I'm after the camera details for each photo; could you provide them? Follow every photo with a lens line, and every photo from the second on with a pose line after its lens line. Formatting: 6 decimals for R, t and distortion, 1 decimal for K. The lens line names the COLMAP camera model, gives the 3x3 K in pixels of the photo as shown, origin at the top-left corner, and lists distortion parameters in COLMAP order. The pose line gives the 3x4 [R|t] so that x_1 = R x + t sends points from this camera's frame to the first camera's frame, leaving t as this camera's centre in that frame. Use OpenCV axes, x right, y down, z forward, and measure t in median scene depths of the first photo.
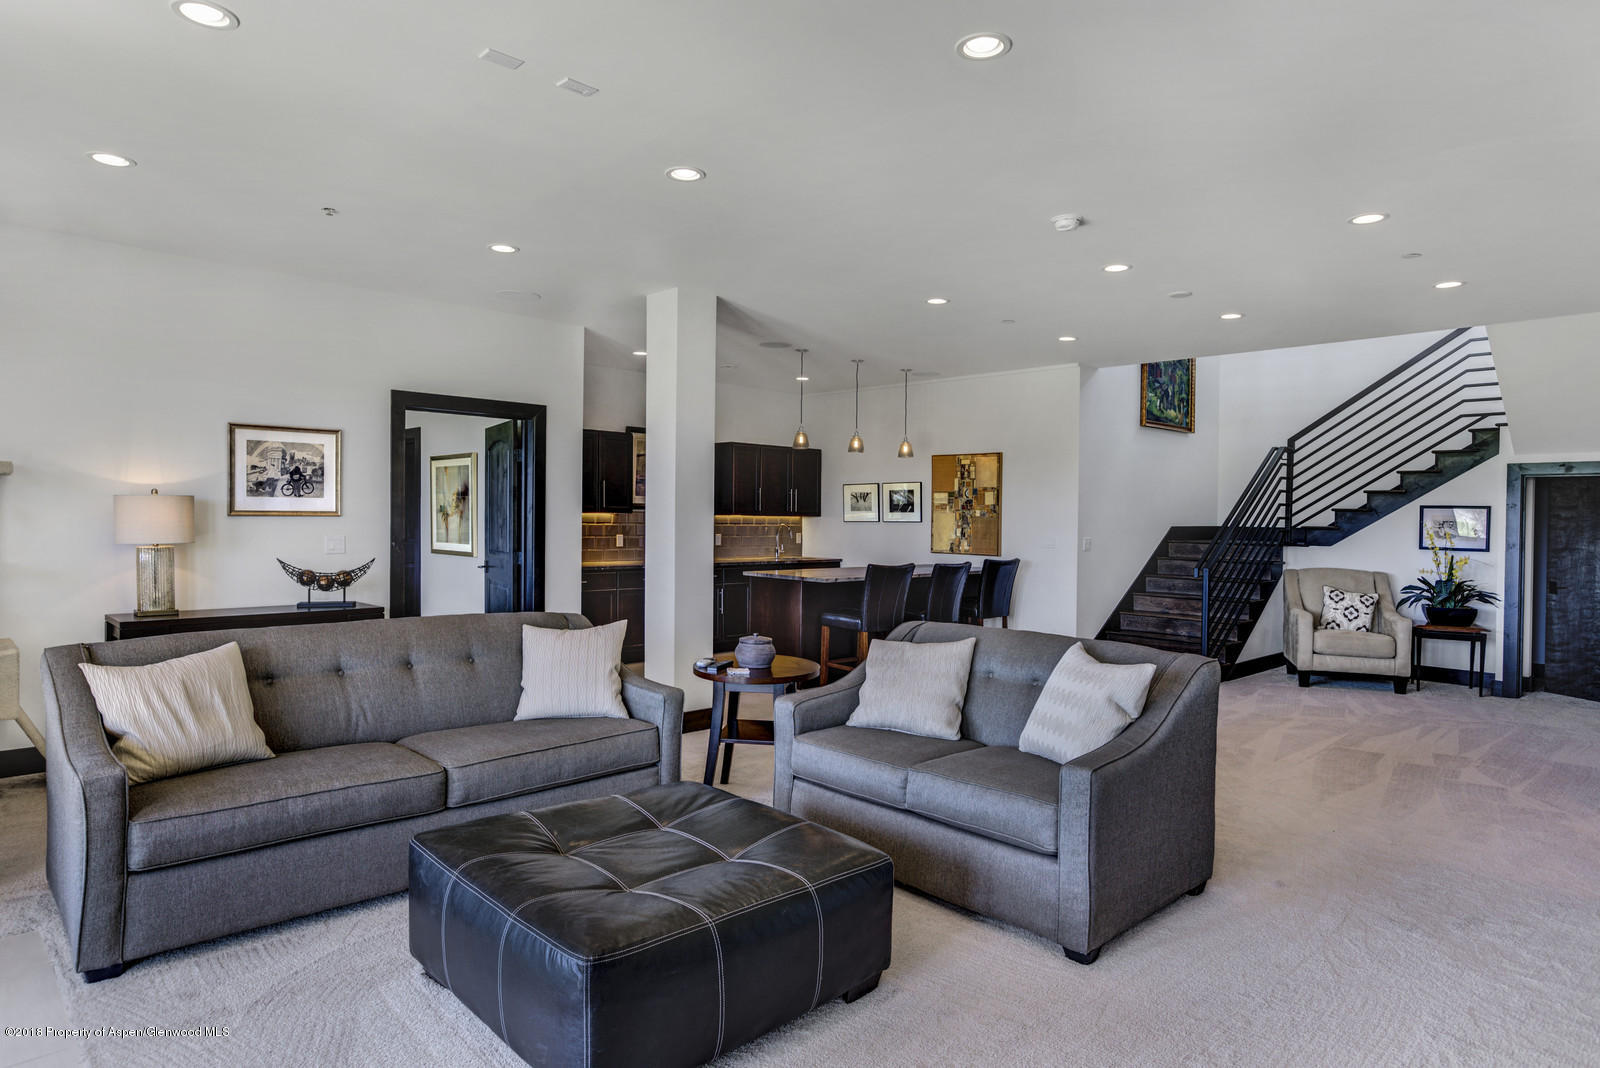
lens RADIAL K [[915.5, 0, 805.5], [0, 915.5, 535.7], [0, 0, 1]] dist [0.000875, 0.005604]
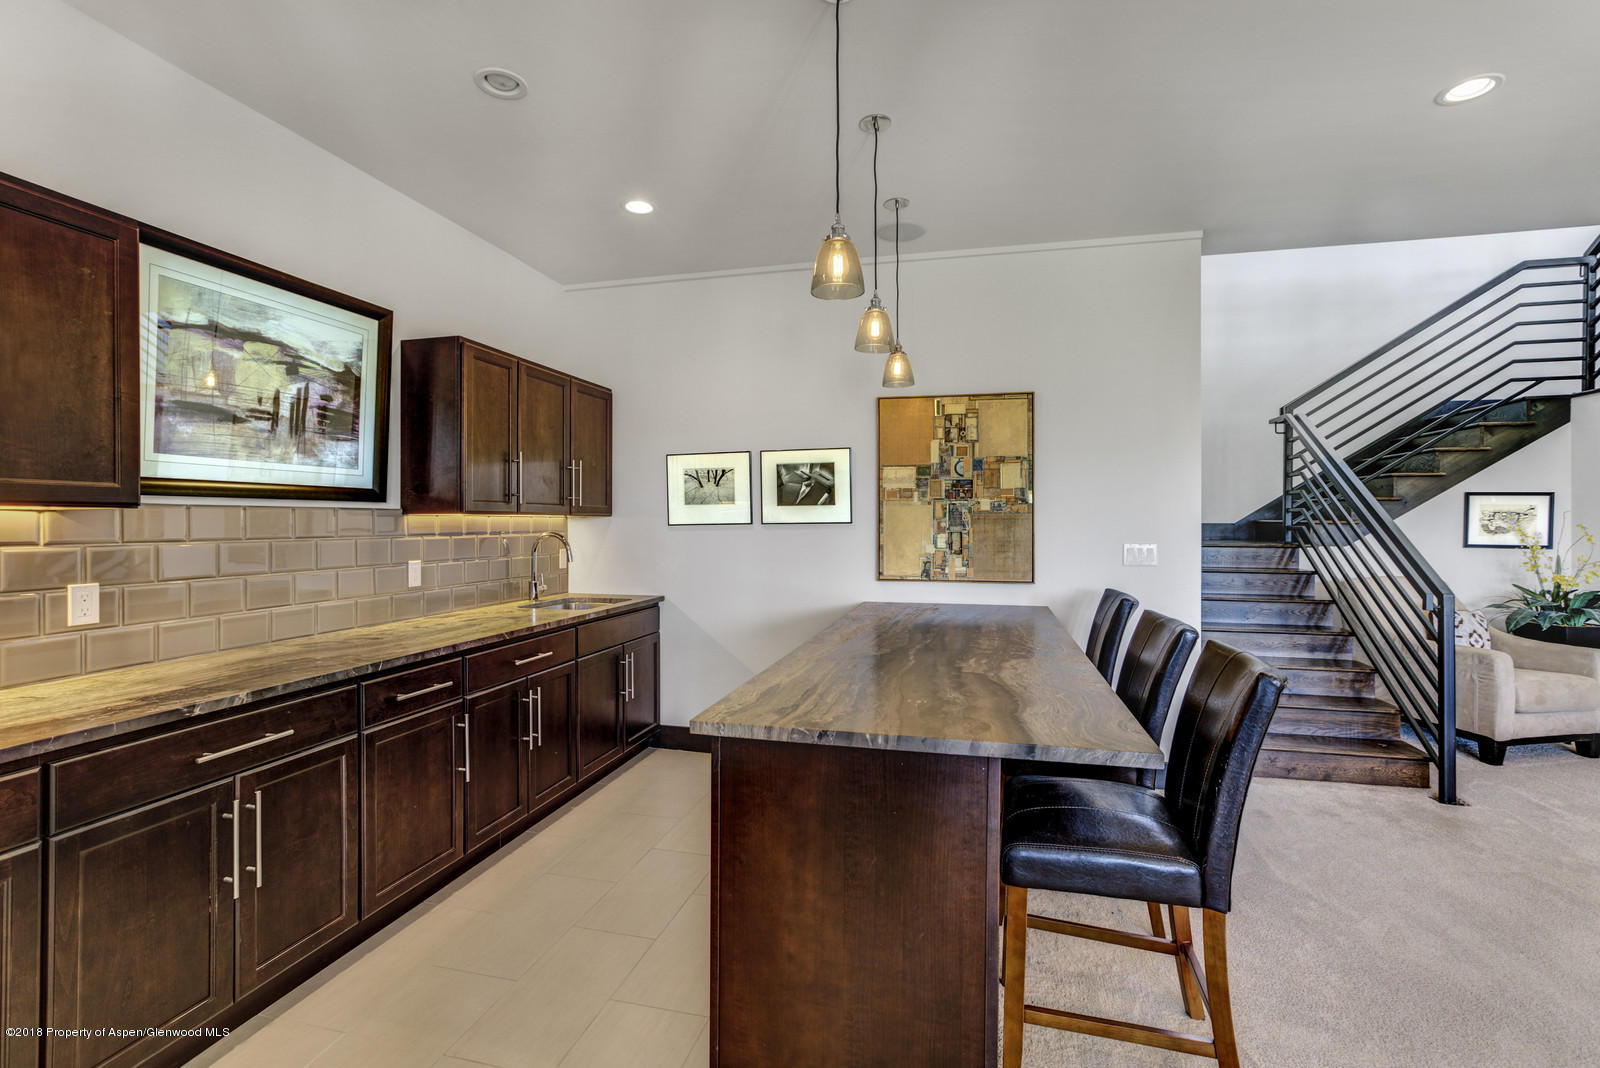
lens RADIAL K [[717.8, 0, 784.8], [0, 717.8, 523.8], [0, 0, 1]] dist [-0.033581, 0.019749]
pose [[0.856404, -0.015563, 0.516071, -0.127518], [0.022598, 0.999718, -0.007353, -0.012792], [-0.515811, 0.017959, 0.856514, 0.689366]]
